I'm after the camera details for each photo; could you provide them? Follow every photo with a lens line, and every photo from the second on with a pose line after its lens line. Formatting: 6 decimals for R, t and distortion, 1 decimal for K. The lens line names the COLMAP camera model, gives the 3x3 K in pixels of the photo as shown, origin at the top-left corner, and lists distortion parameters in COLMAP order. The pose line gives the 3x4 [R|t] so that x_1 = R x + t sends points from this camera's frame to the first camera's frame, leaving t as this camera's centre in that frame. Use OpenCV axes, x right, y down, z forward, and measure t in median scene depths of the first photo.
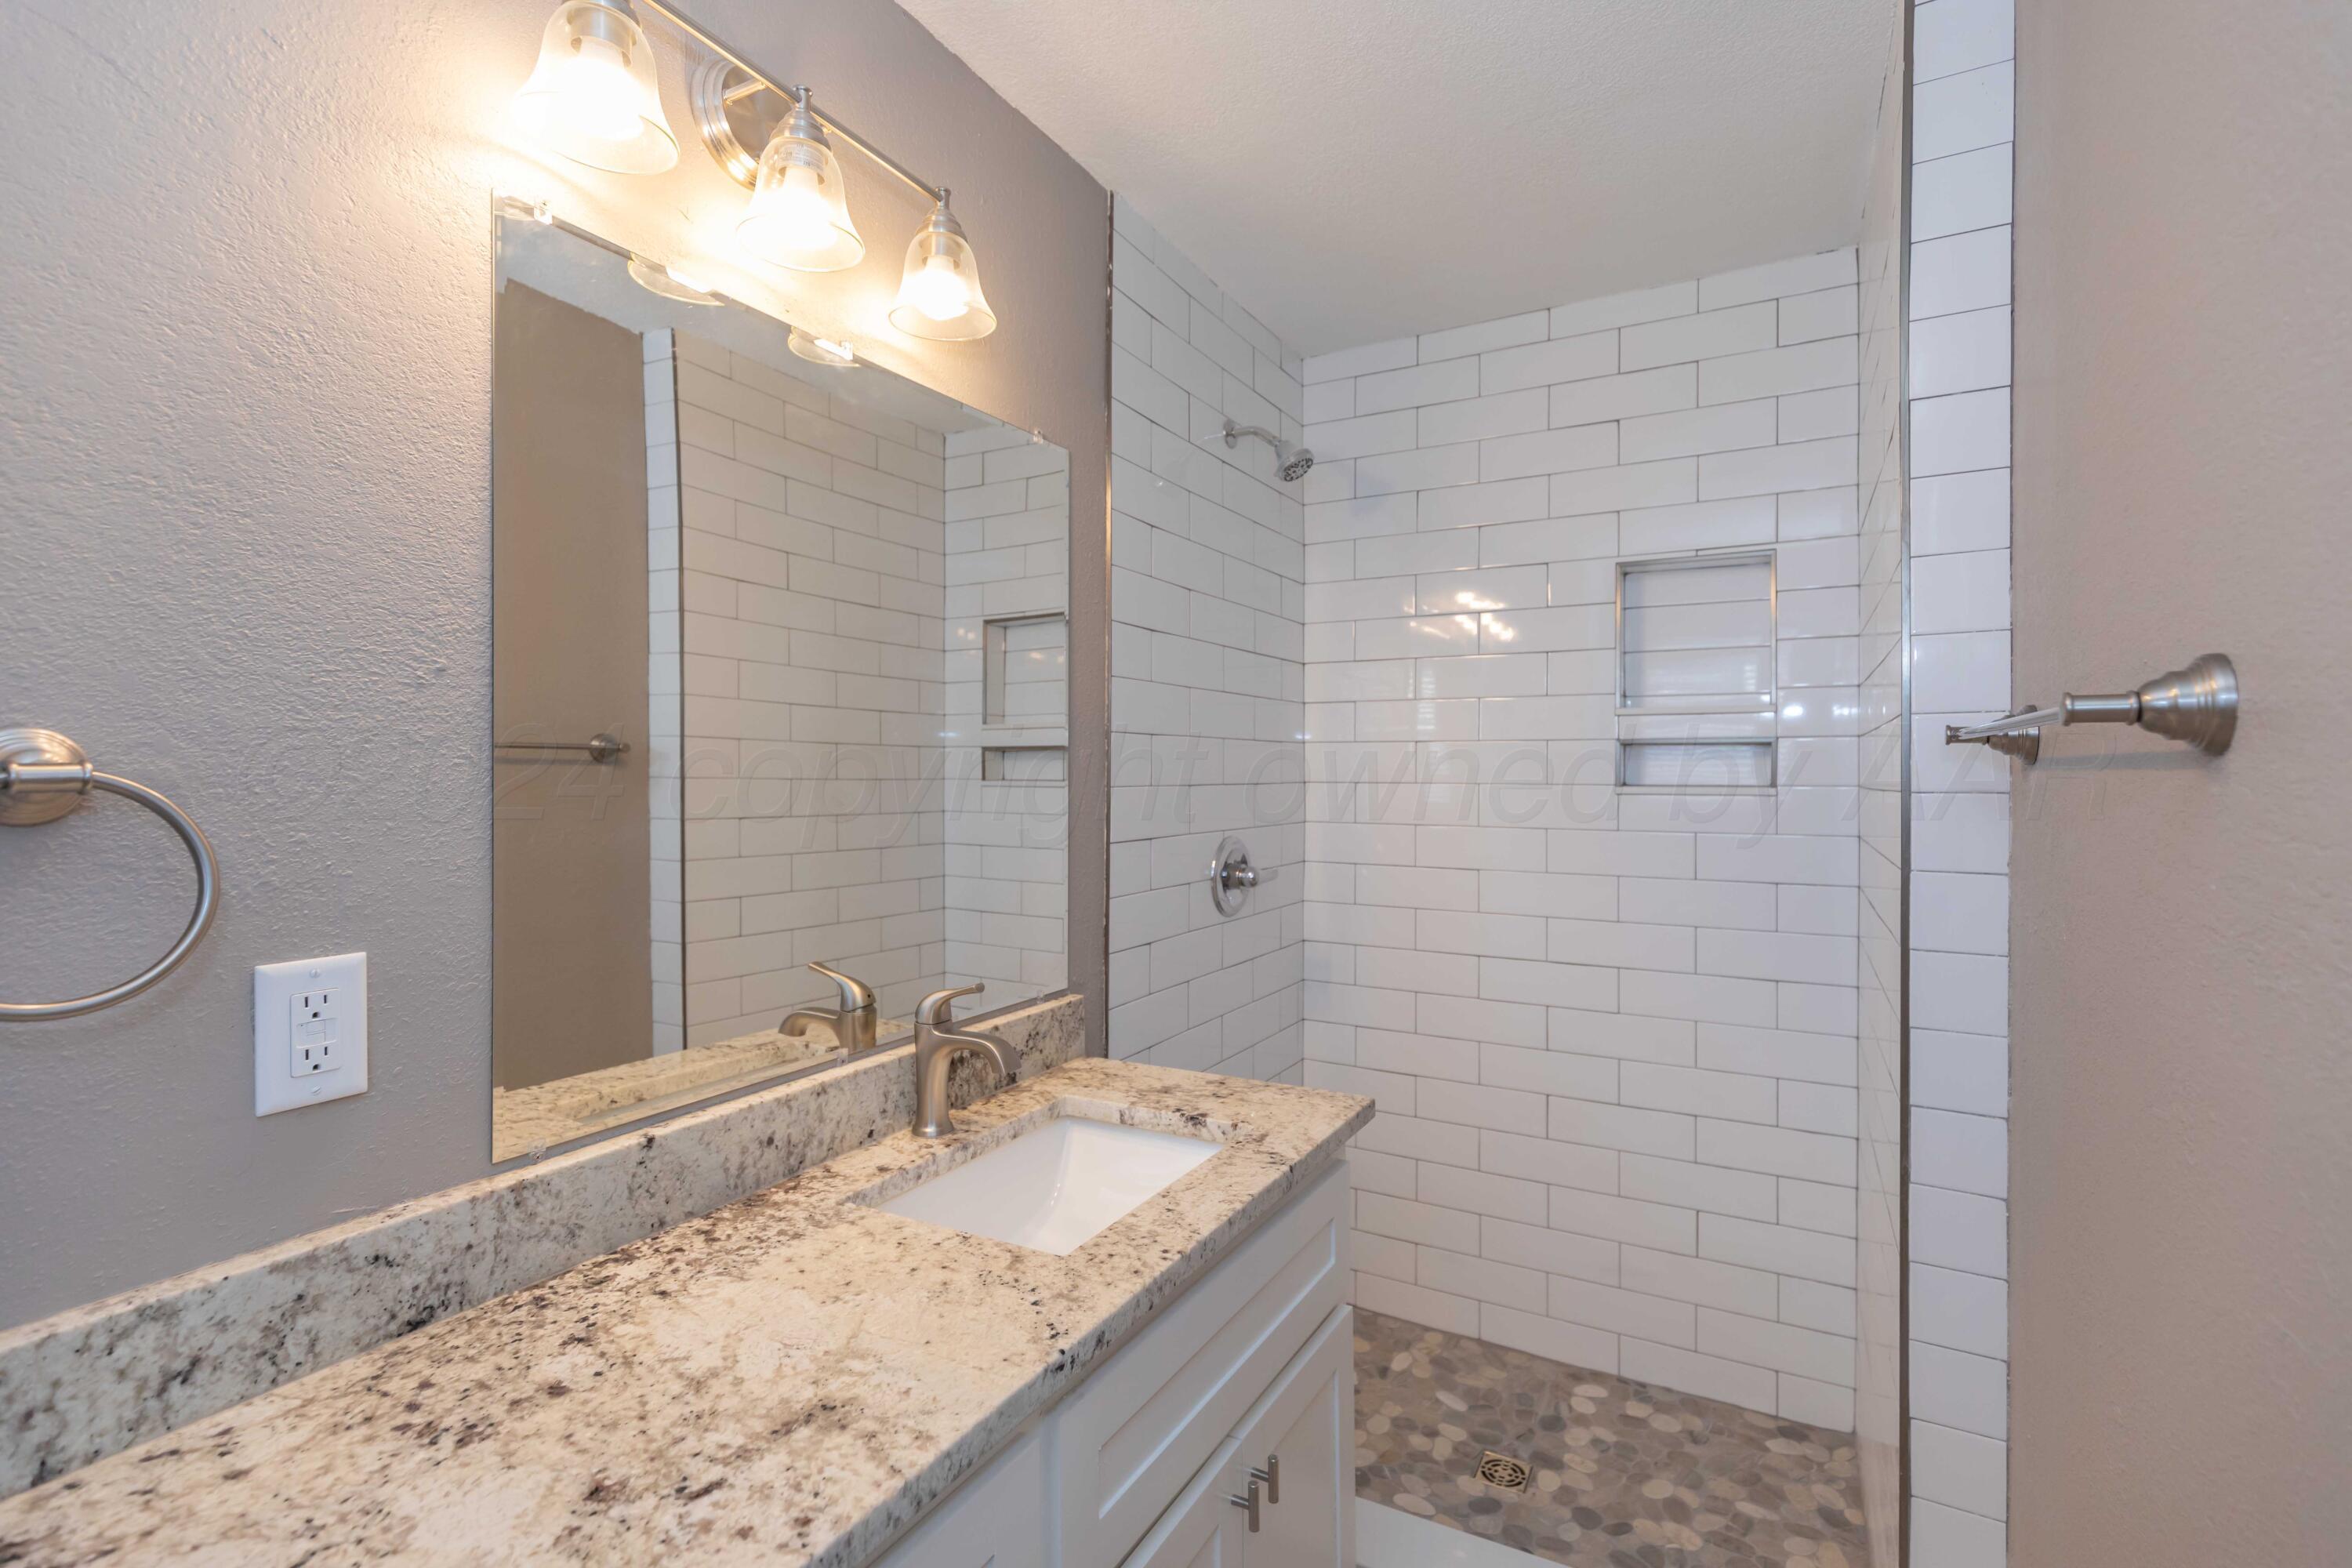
lens RADIAL K [[1082.7, 0, 1177.6], [0, 1082.7, 776.5], [0, 0, 1]] dist [0.028863, 0.000924]
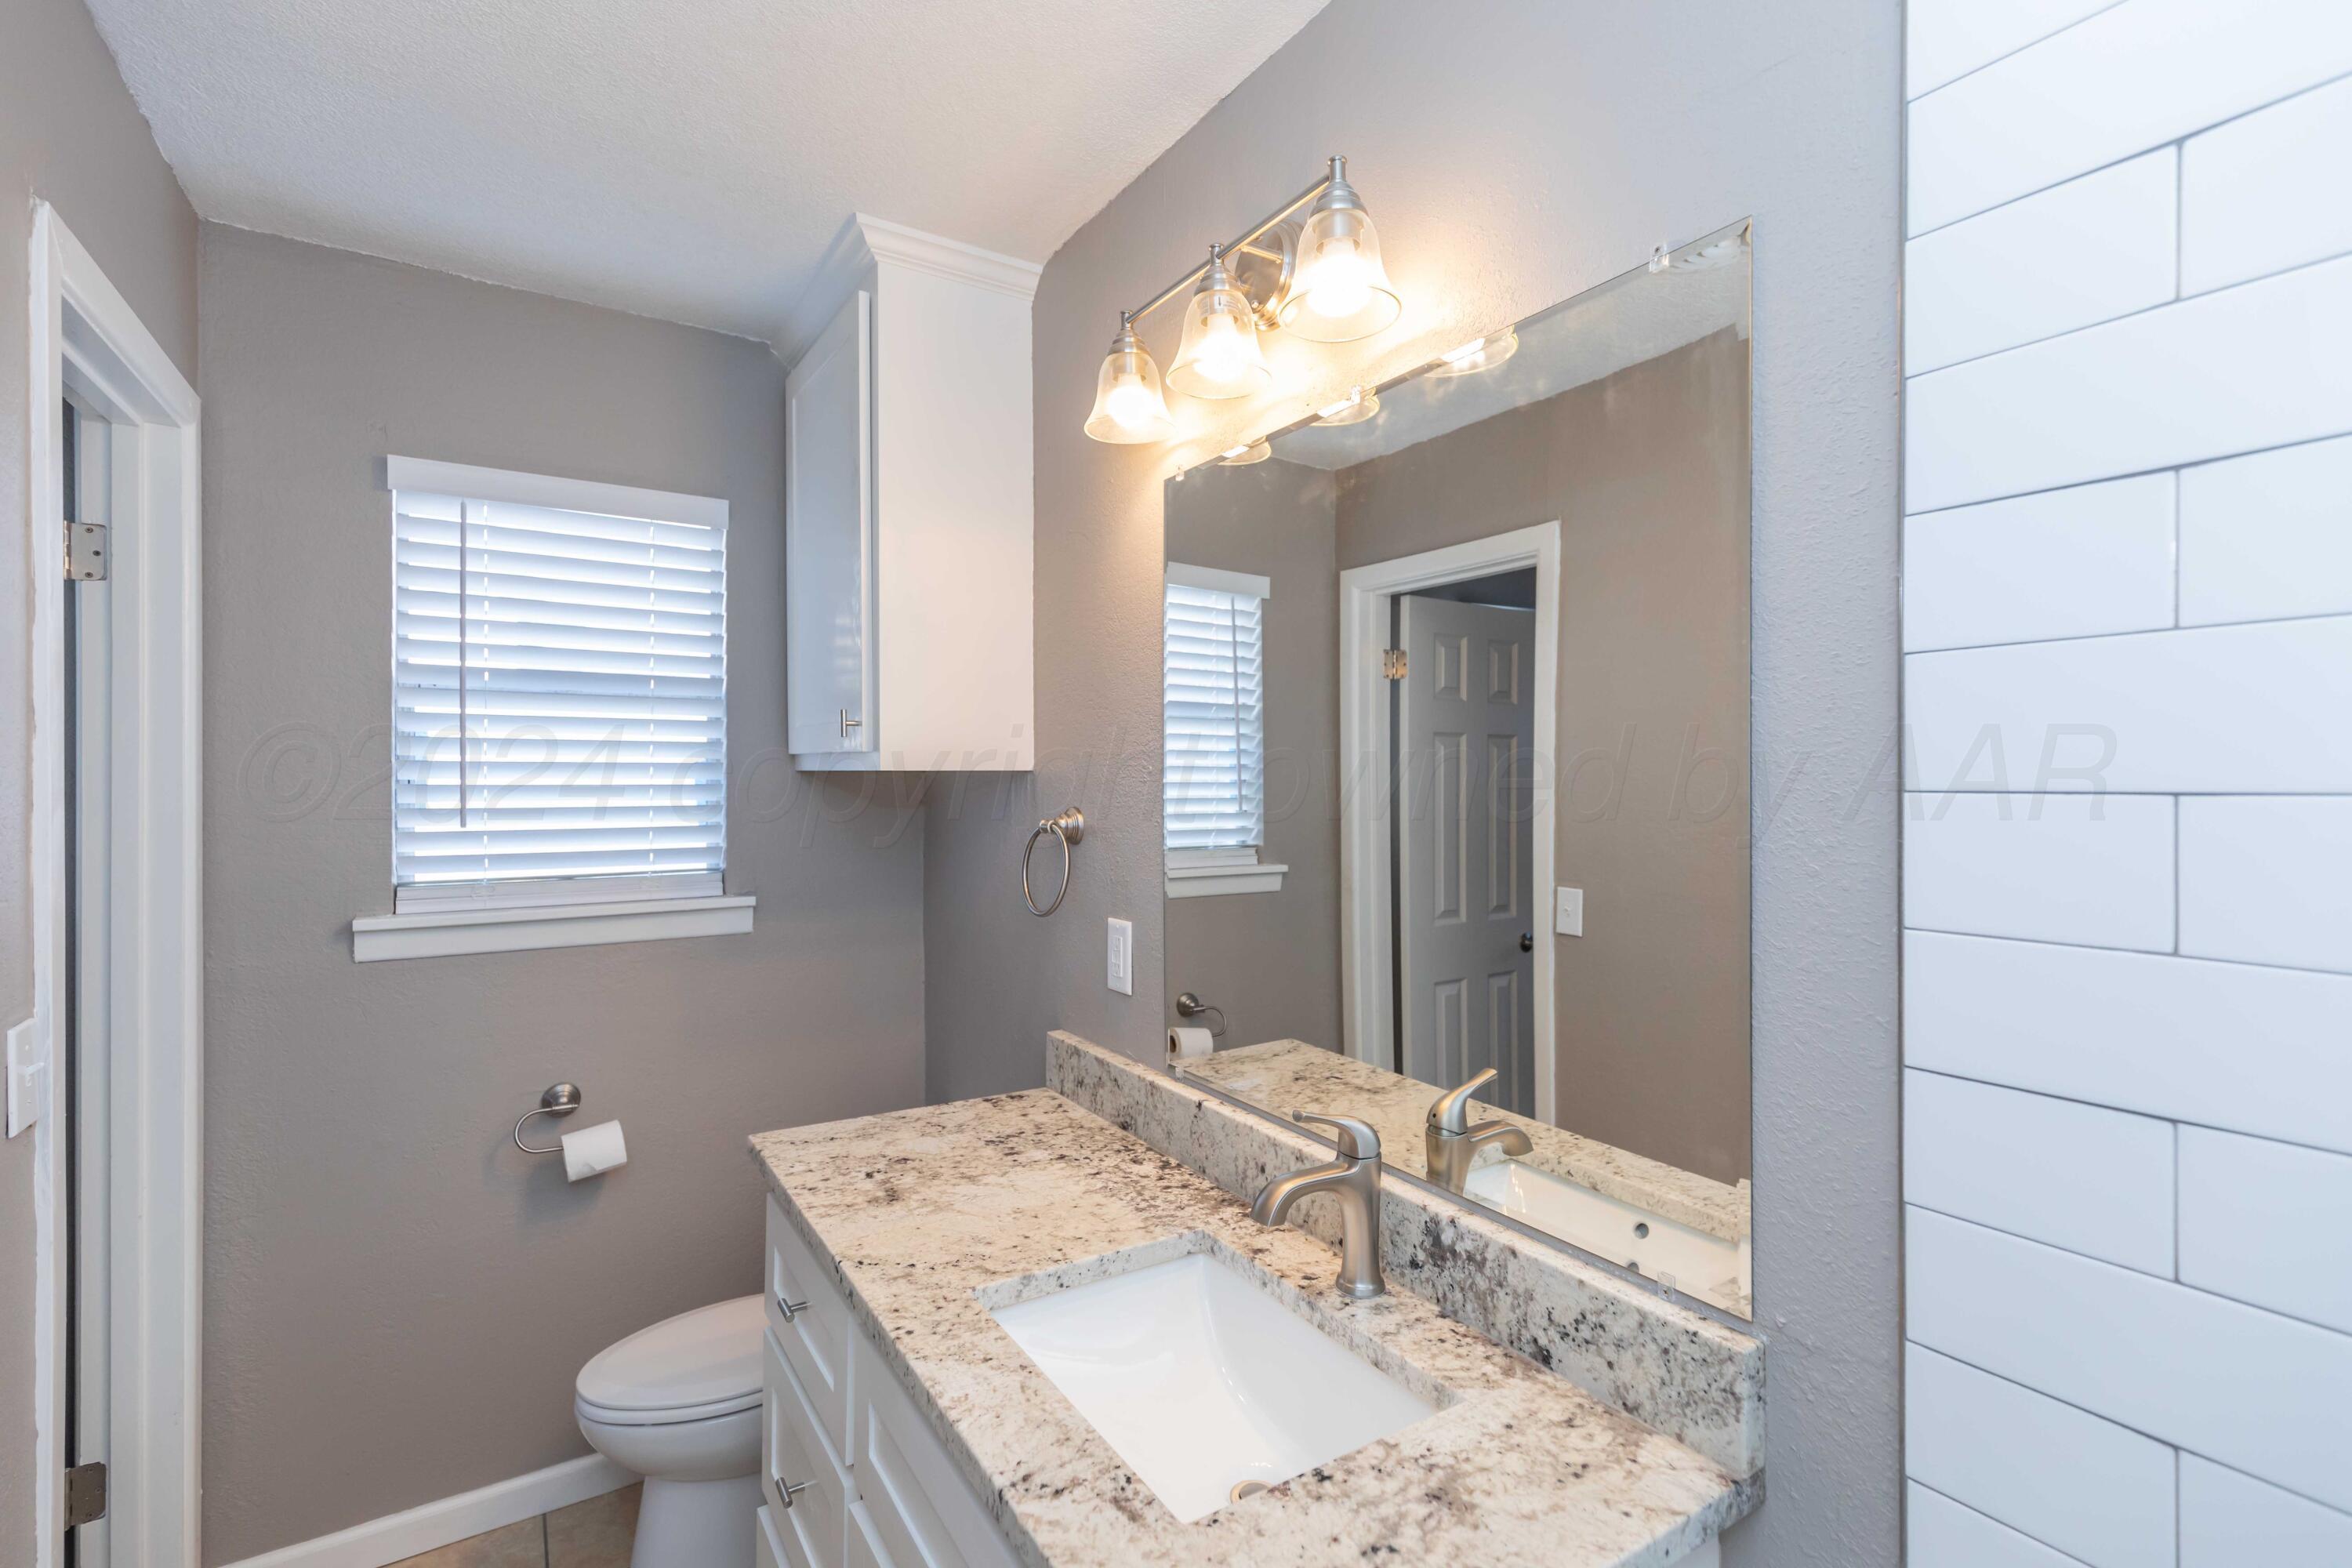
lens RADIAL K [[1082.7, 0, 1181.5], [0, 1082.7, 787.9], [0, 0, 1]] dist [0.028863, 0.000924]
pose [[-0.483118, 0.001063, -0.875555, 0.752949], [-0.003636, 0.999988, 0.003220, -0.071605], [0.875548, 0.004739, -0.483109, 1.709537]]
